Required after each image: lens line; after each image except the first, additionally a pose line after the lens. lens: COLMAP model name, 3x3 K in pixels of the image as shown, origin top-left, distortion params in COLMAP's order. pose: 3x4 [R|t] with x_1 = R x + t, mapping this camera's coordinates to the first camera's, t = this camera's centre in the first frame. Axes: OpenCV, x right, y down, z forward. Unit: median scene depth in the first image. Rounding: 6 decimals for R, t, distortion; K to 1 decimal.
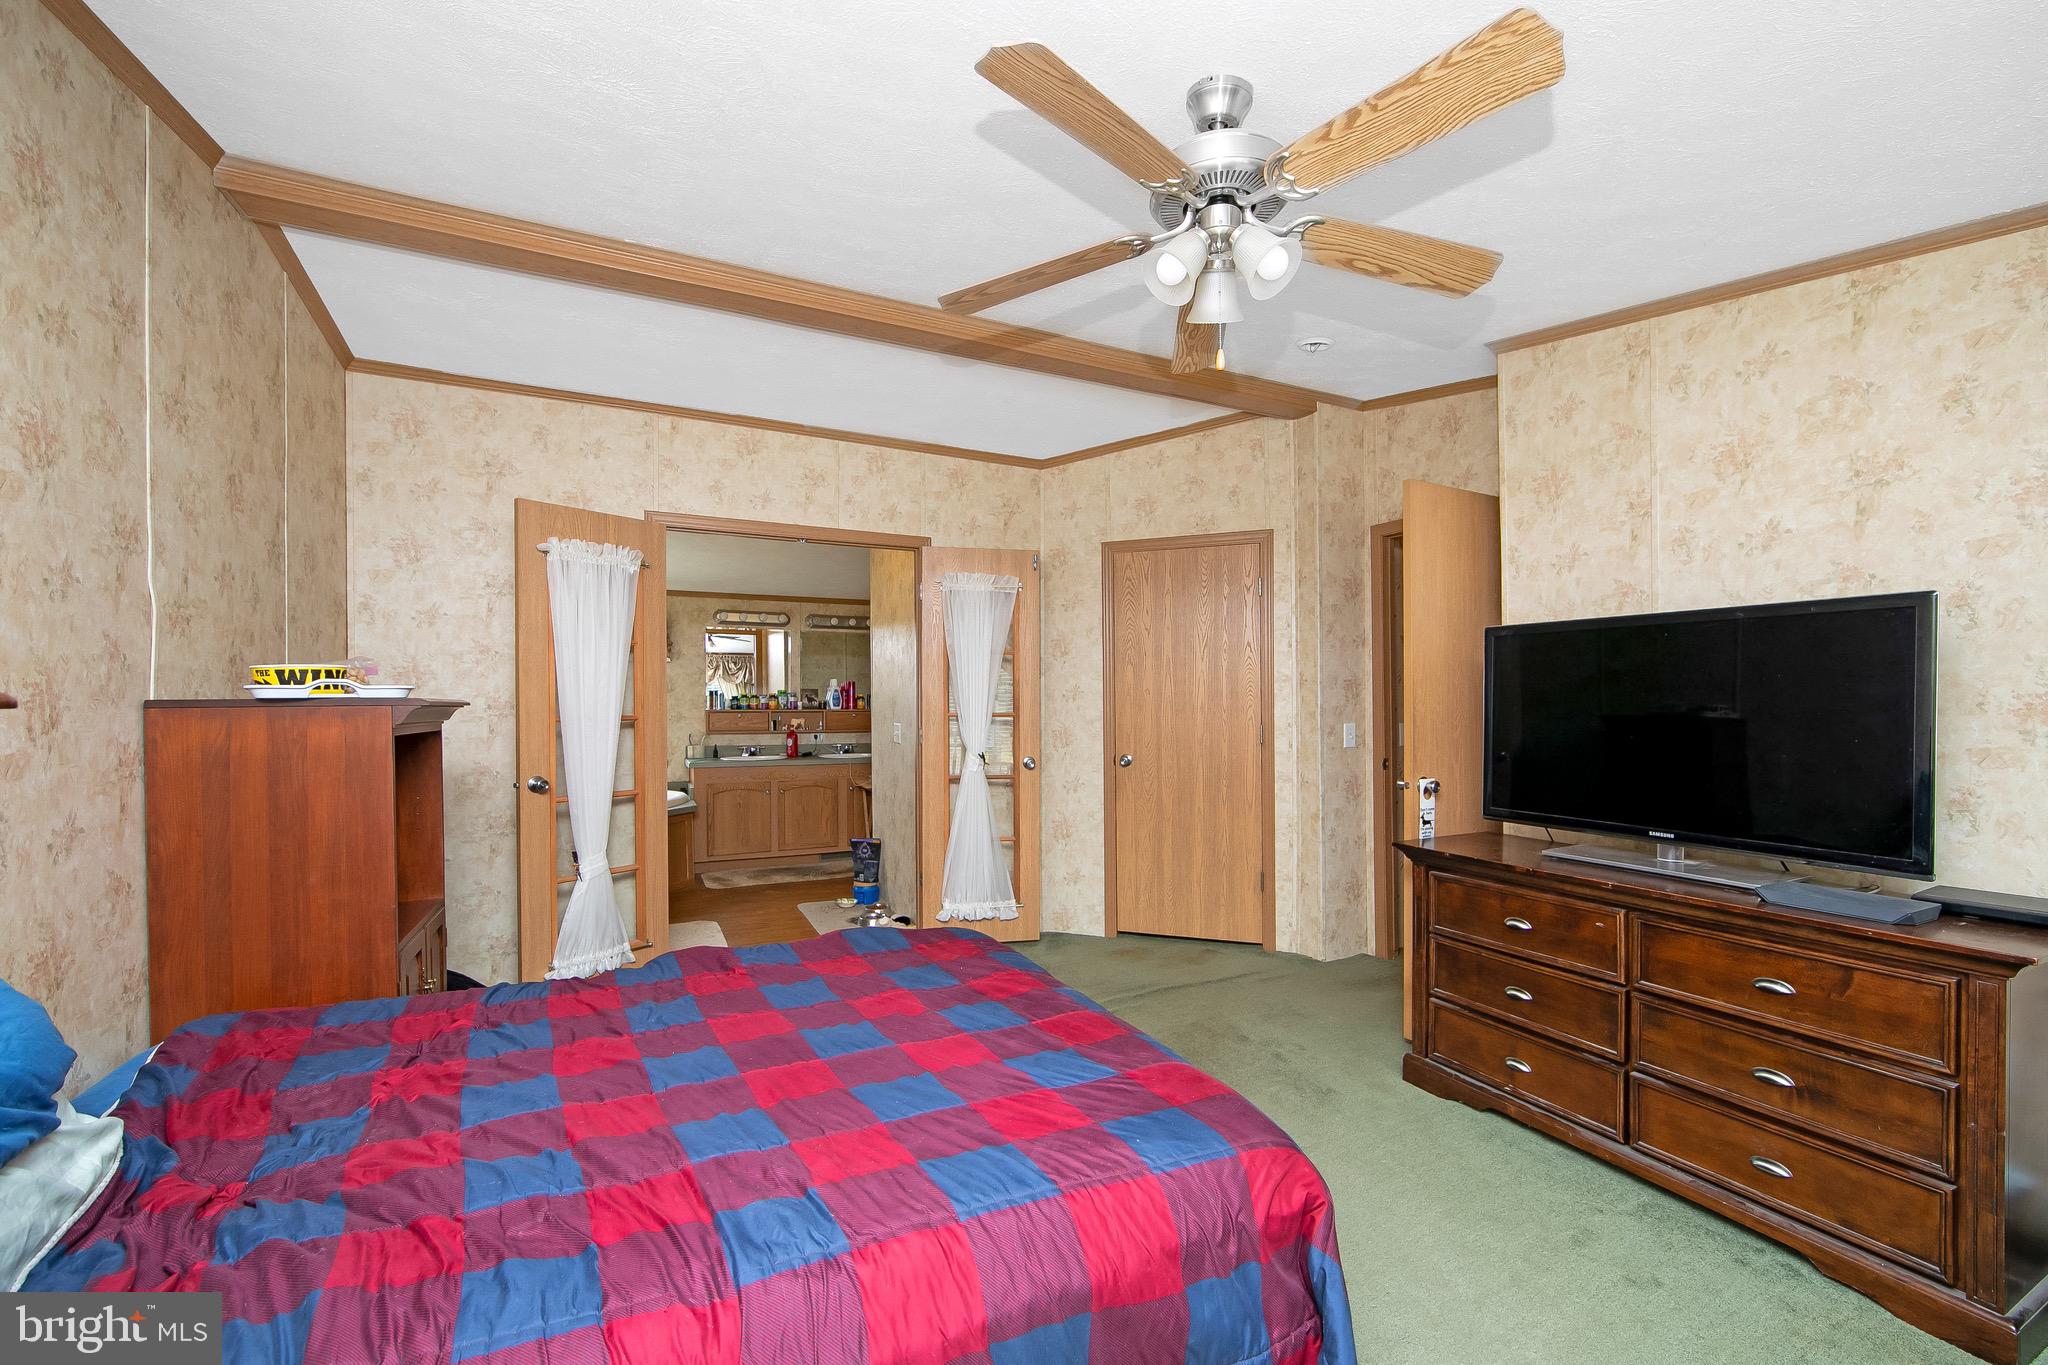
lens RADIAL K [[814.6, 0, 1022.8], [0, 814.6, 707.1], [0, 0, 1]] dist [-0.004622, 0.000637]
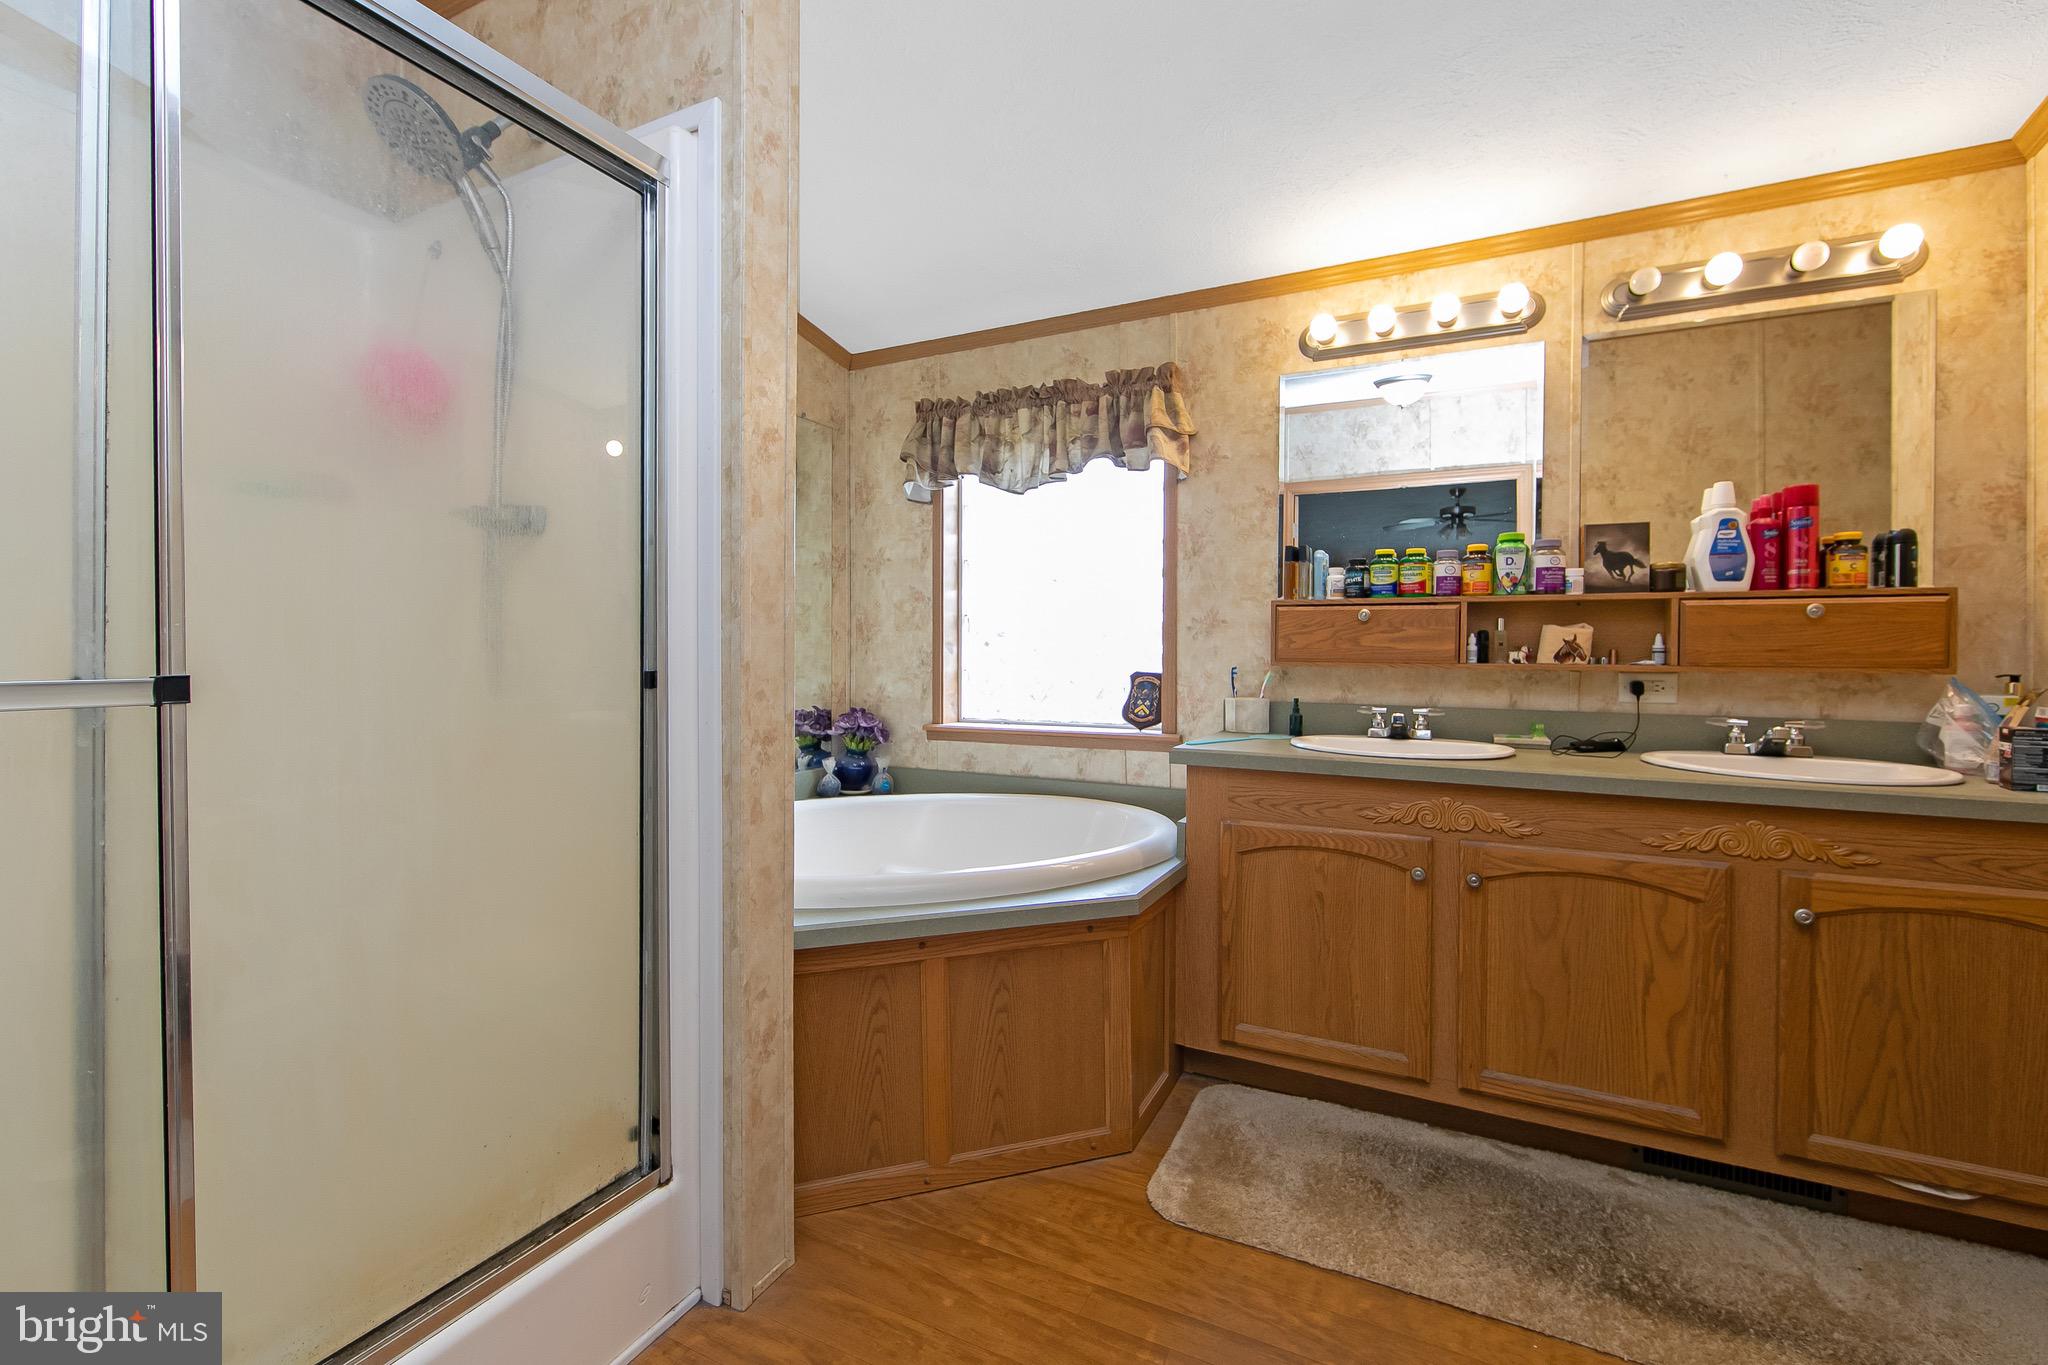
lens RADIAL K [[814.6, 0, 1038.5], [0, 814.6, 671.6], [0, 0, 1]] dist [-0.004622, 0.000637]
pose [[0.621541, 0.025538, -0.782965, -0.265125], [-0.008667, 0.999631, 0.025725, 0.041726], [0.783334, -0.009204, 0.621533, 1.086008]]
